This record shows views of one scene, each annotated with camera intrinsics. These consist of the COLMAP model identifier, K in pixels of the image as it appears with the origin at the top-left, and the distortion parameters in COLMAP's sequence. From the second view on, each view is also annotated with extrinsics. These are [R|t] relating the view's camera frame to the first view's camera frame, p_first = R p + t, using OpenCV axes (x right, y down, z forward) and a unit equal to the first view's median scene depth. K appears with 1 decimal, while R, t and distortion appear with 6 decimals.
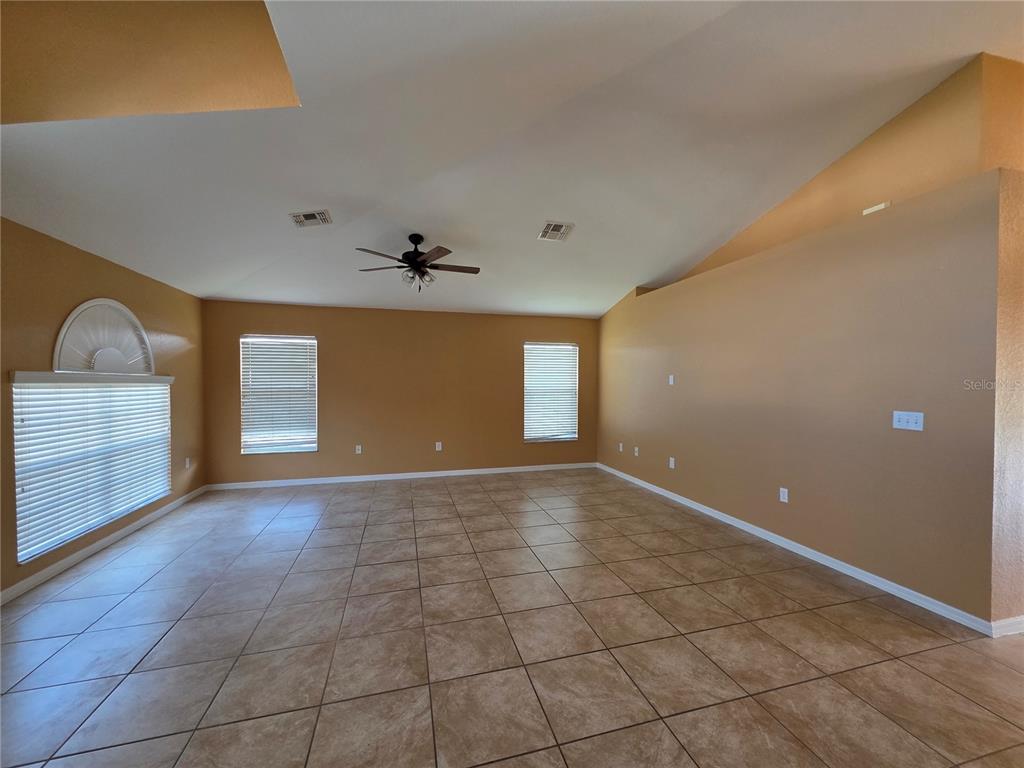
lens RADIAL K [[410.4, 0, 520.3], [0, 410.4, 390.6], [0, 0, 1]] dist [0.000234, 0.001083]
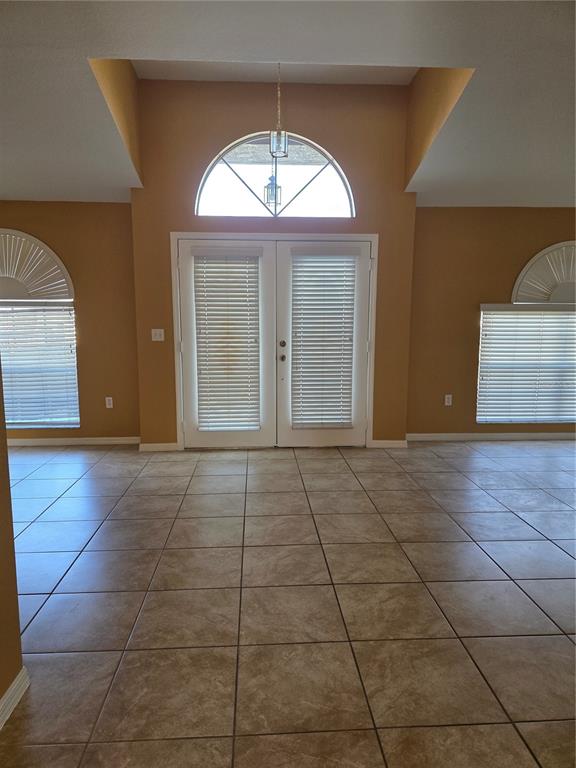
lens RADIAL K [[514.8, 0, 285.5], [0, 514.8, 401.8], [0, 0, 1]] dist [0.038790, -0.011678]
pose [[-0.217110, 0.158048, -0.963267, 0.591536], [-0.021578, 0.985787, 0.166606, 0.005453], [0.975909, 0.056958, -0.210614, 0.424352]]
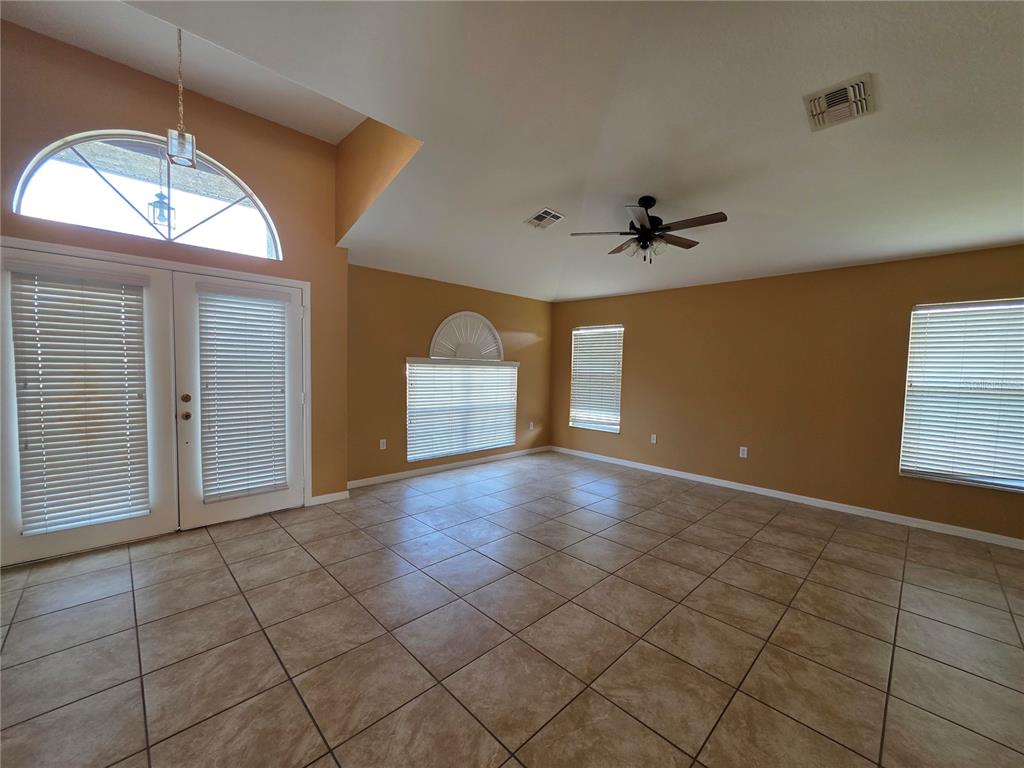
lens RADIAL K [[410.4, 0, 515.1], [0, 410.4, 391.6], [0, 0, 1]] dist [0.000234, 0.001083]
pose [[0.478173, 0.062859, -0.876013, 0.382050], [-0.040565, 0.997952, 0.049466, -0.002104], [0.877328, 0.011882, 0.479744, 0.331582]]
